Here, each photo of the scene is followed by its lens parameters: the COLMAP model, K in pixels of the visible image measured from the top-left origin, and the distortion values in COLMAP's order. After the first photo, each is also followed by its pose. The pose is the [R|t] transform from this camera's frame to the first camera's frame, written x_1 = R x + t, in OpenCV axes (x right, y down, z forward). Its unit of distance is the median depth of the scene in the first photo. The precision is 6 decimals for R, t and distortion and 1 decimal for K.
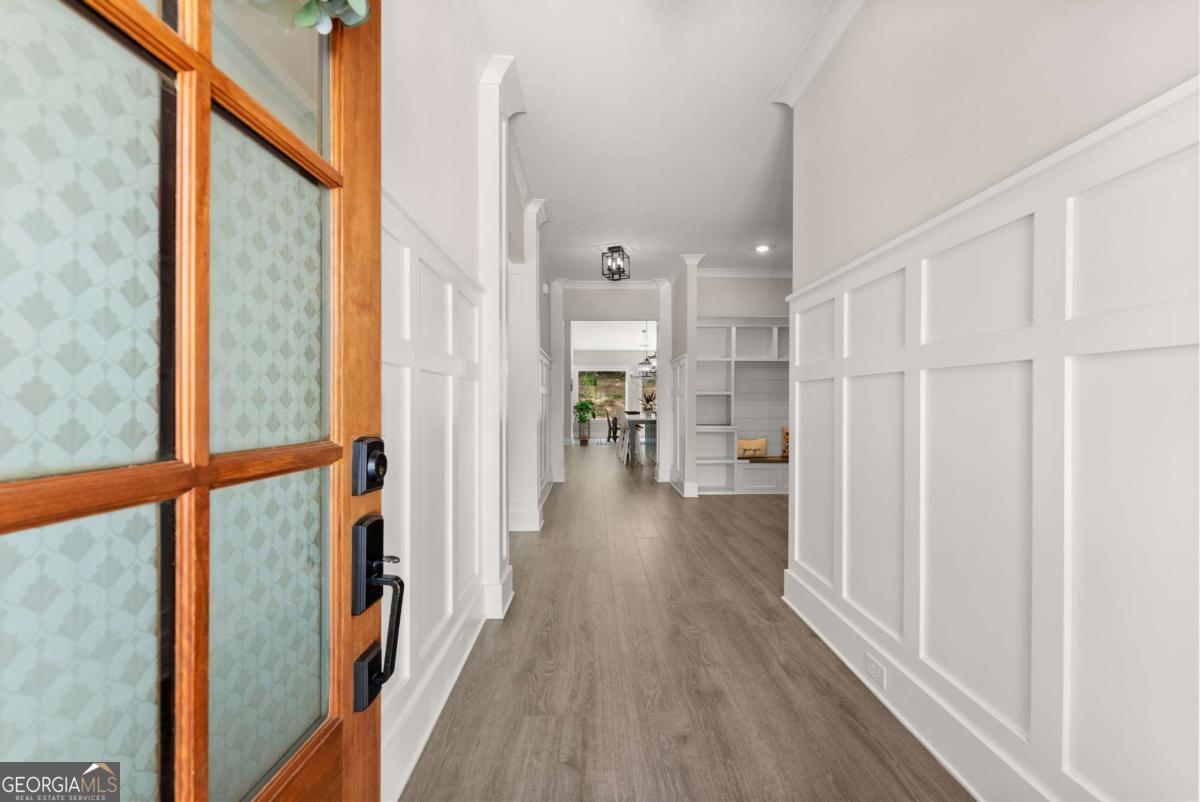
lens RADIAL K [[483.9, 0, 599.8], [0, 483.9, 404.1], [0, 0, 1]] dist [-0.000999, 0.000209]
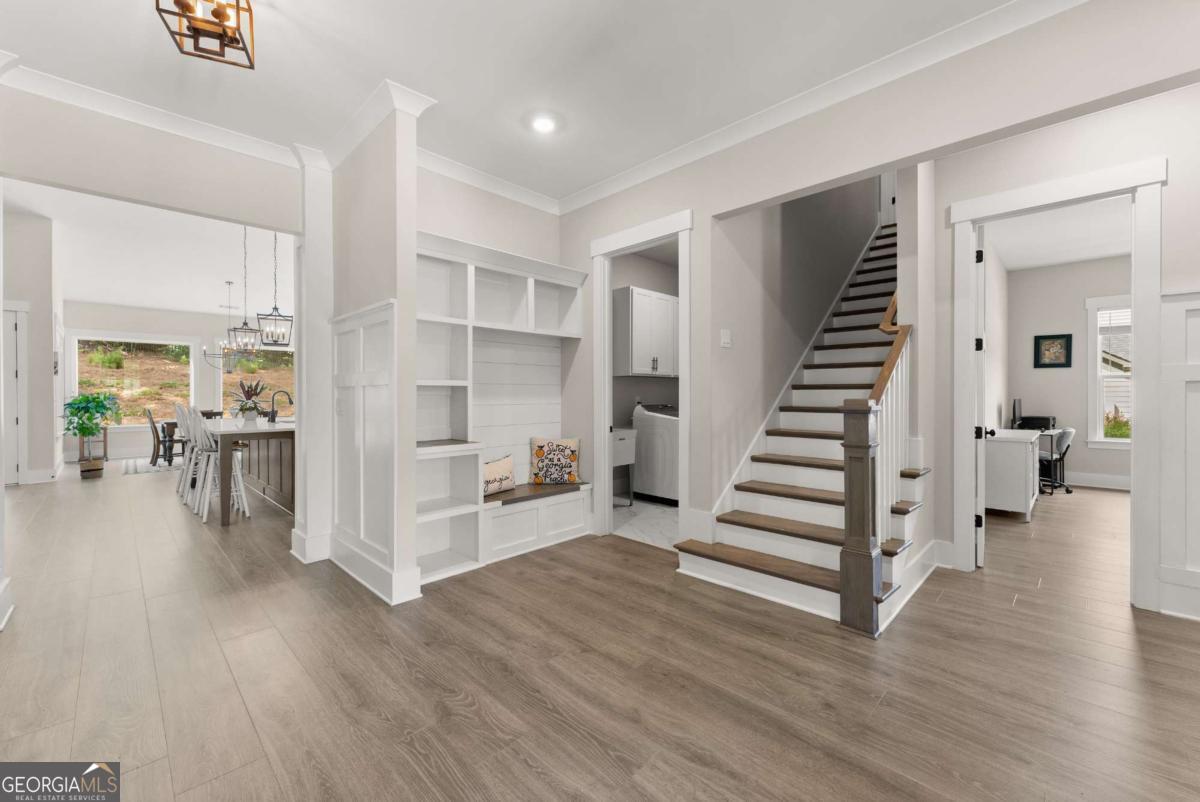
lens RADIAL K [[483.9, 0, 598.4], [0, 483.9, 398.3], [0, 0, 1]] dist [-0.000999, 0.000209]
pose [[0.716676, -0.002949, 0.697400, -0.005488], [-0.000215, 0.999990, 0.004449, -0.005861], [-0.697406, -0.003338, 0.716669, 0.360446]]
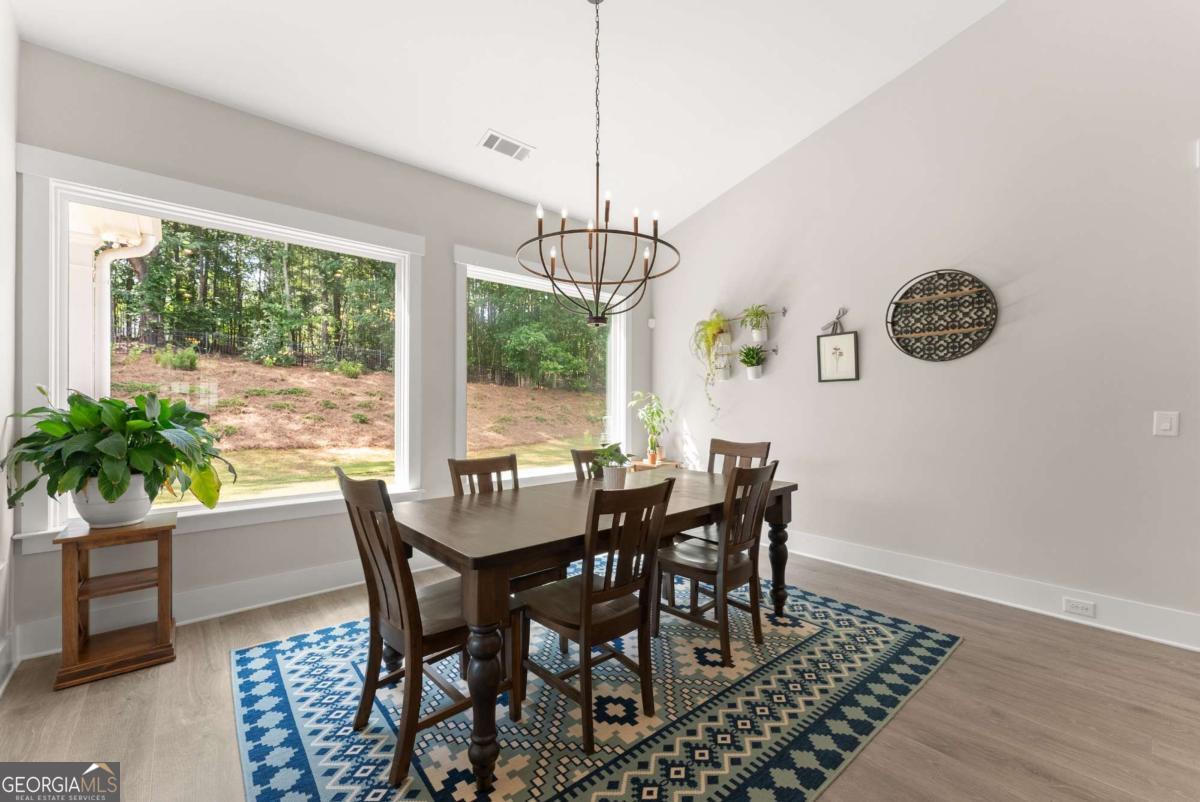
lens RADIAL K [[483.9, 0, 601.6], [0, 483.9, 405.0], [0, 0, 1]] dist [-0.000999, 0.000209]
pose [[0.765558, 0.001009, 0.643366, -0.027199], [0.002251, 0.999988, -0.004248, -0.005988], [-0.643363, 0.004701, 0.765547, 1.468365]]
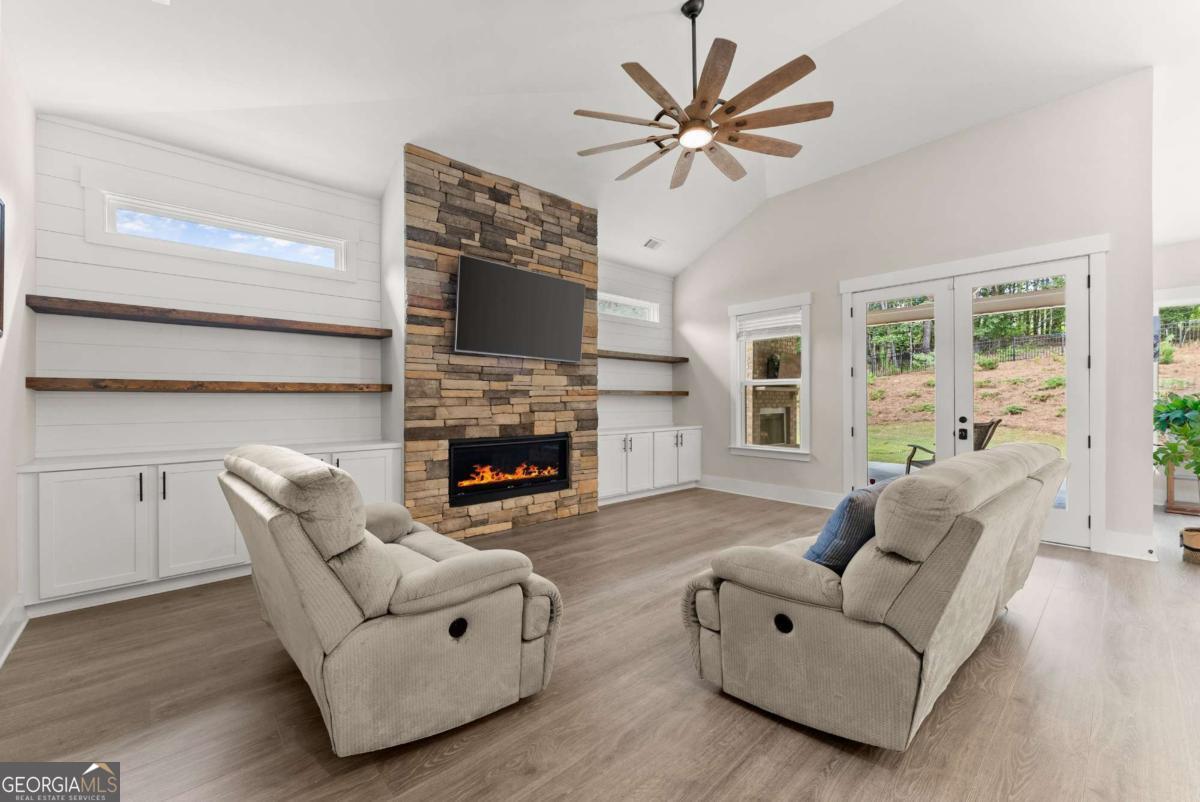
lens RADIAL K [[483.9, 0, 600.3], [0, 483.9, 403.1], [0, 0, 1]] dist [-0.000999, 0.000209]
pose [[0.664987, 0.003858, -0.746845, -0.102399], [0.001333, 0.999979, 0.006352, -0.006282], [0.746854, -0.005220, 0.664967, 0.901532]]
